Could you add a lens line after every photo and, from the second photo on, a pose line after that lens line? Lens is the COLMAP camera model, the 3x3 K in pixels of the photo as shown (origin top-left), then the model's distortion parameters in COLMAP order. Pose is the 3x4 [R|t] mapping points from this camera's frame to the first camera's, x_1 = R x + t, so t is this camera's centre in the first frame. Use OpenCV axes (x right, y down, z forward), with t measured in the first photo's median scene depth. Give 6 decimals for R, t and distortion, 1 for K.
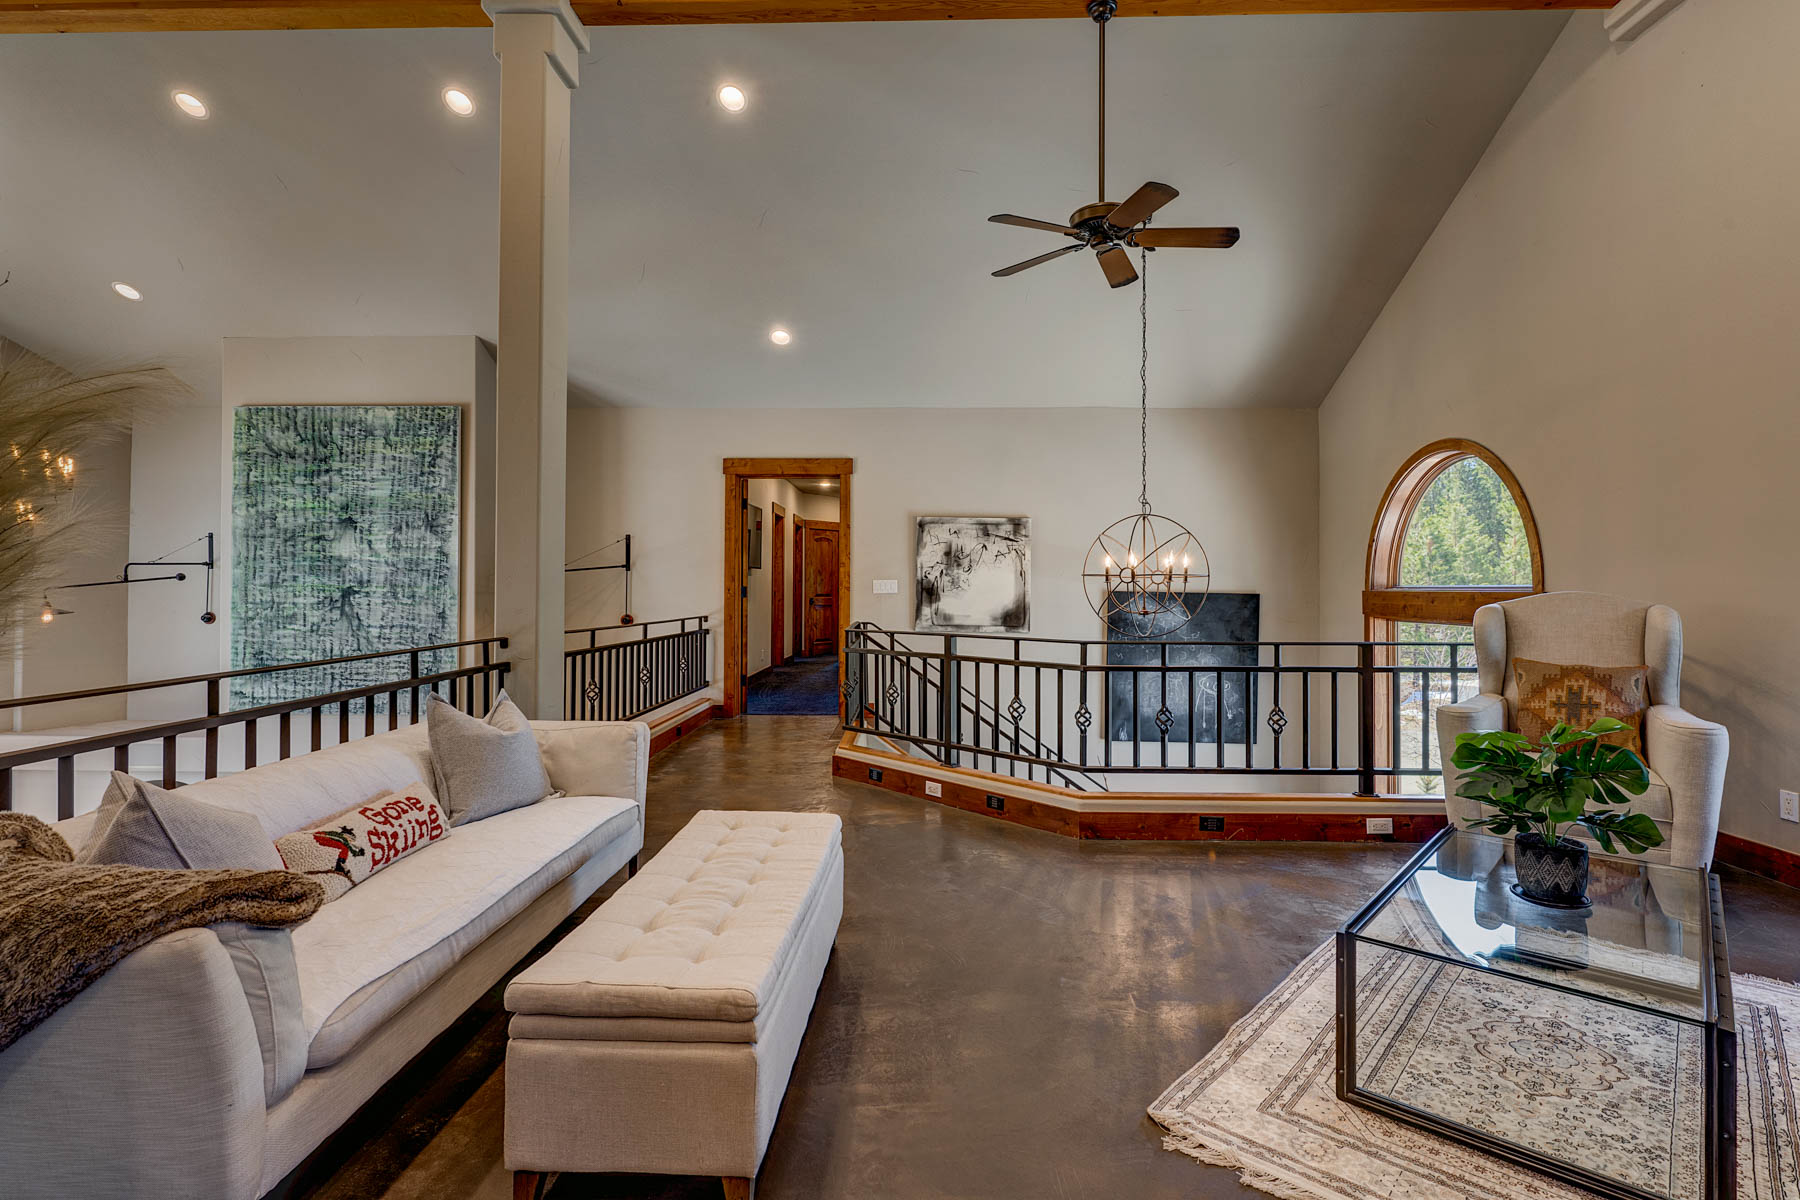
lens RADIAL K [[871.1, 0, 906.7], [0, 871.1, 593.9], [0, 0, 1]] dist [-0.001061, -0.001467]
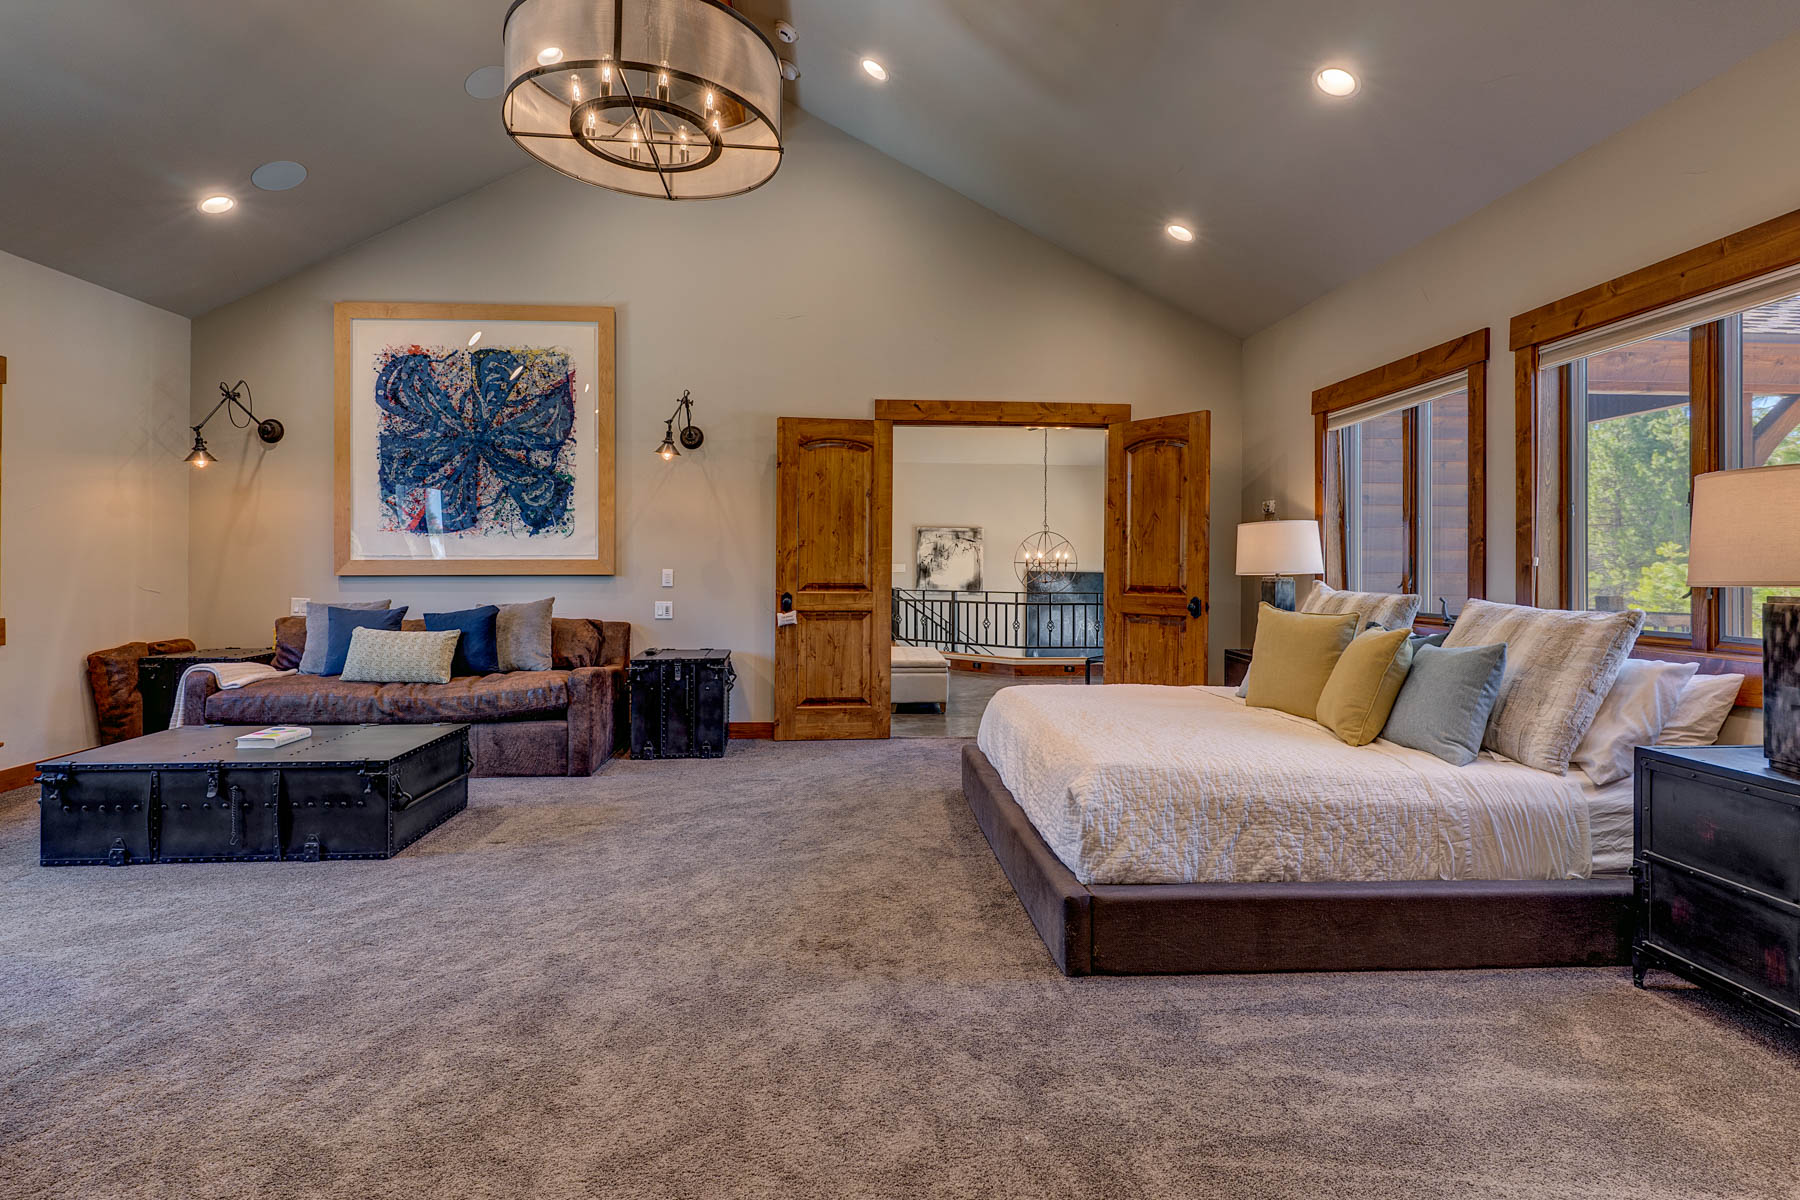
lens RADIAL K [[871.1, 0, 900.8], [0, 871.1, 584.2], [0, 0, 1]] dist [-0.001061, -0.001467]
pose [[0.996744, 0.001460, 0.080613, -0.193531], [-0.002314, 0.999942, 0.010499, 0.006647], [-0.080593, -0.010651, 0.996690, -0.855356]]
